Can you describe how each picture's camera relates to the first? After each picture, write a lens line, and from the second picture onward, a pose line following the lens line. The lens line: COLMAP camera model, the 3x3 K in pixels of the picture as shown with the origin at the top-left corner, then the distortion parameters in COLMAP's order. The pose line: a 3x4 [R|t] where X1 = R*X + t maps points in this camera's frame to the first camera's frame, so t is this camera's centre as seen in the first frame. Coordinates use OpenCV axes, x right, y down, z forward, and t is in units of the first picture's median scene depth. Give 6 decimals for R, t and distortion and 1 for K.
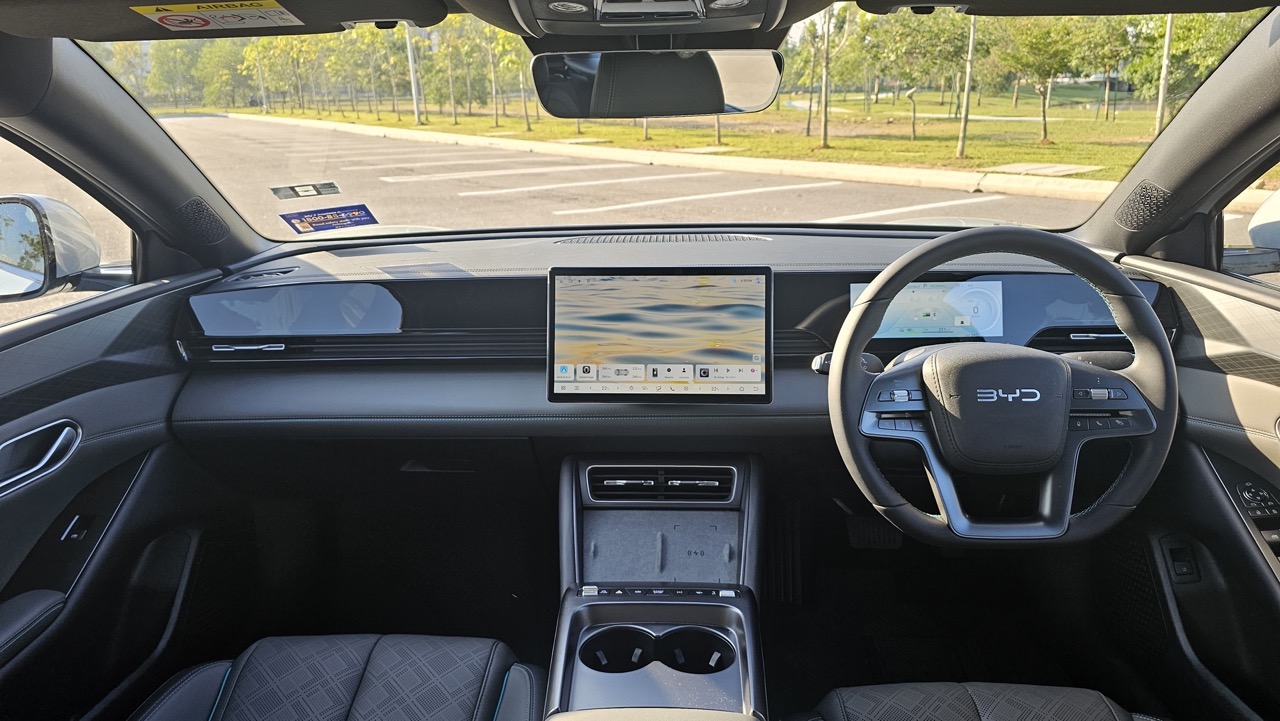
lens RADIAL K [[870.3, 0, 627.2], [0, 870.3, 363.4], [0, 0, 1]] dist [0.070713, -0.068095]
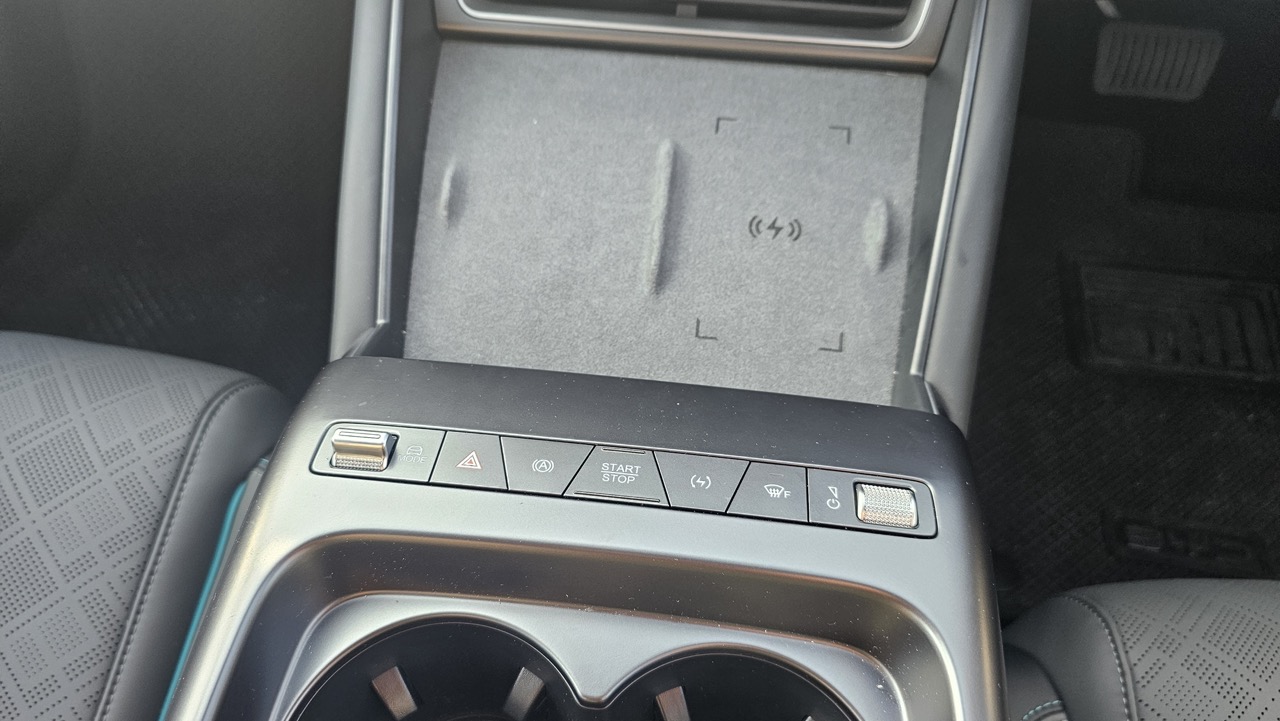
lens RADIAL K [[890.6, 0, 637.7], [0, 890.6, 363.8], [0, 0, 1]] dist [-0.002509, -0.009520]
pose [[0.997780, 0.064261, -0.017484, 0.037528], [-0.040575, 0.794763, 0.605562, 0.064425], [0.052810, -0.603508, 0.795606, 0.697412]]
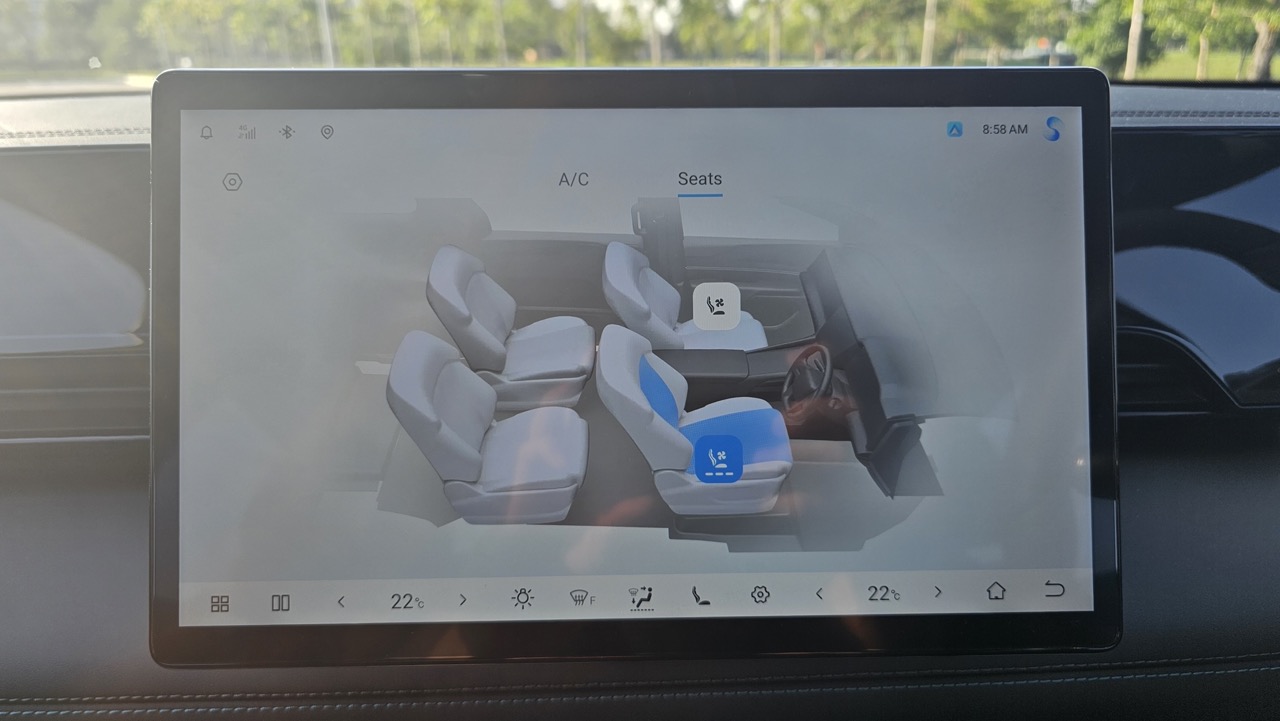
lens RADIAL K [[888.4, 0, 640.0], [0, 888.4, 360.5], [0, 0, 1]] dist [-0.006567, -0.006792]
pose [[0.996552, -0.013363, 0.081891, 0.017226], [0.011743, 0.999726, 0.020237, -0.038549], [-0.082139, -0.019205, 0.996436, 0.767575]]
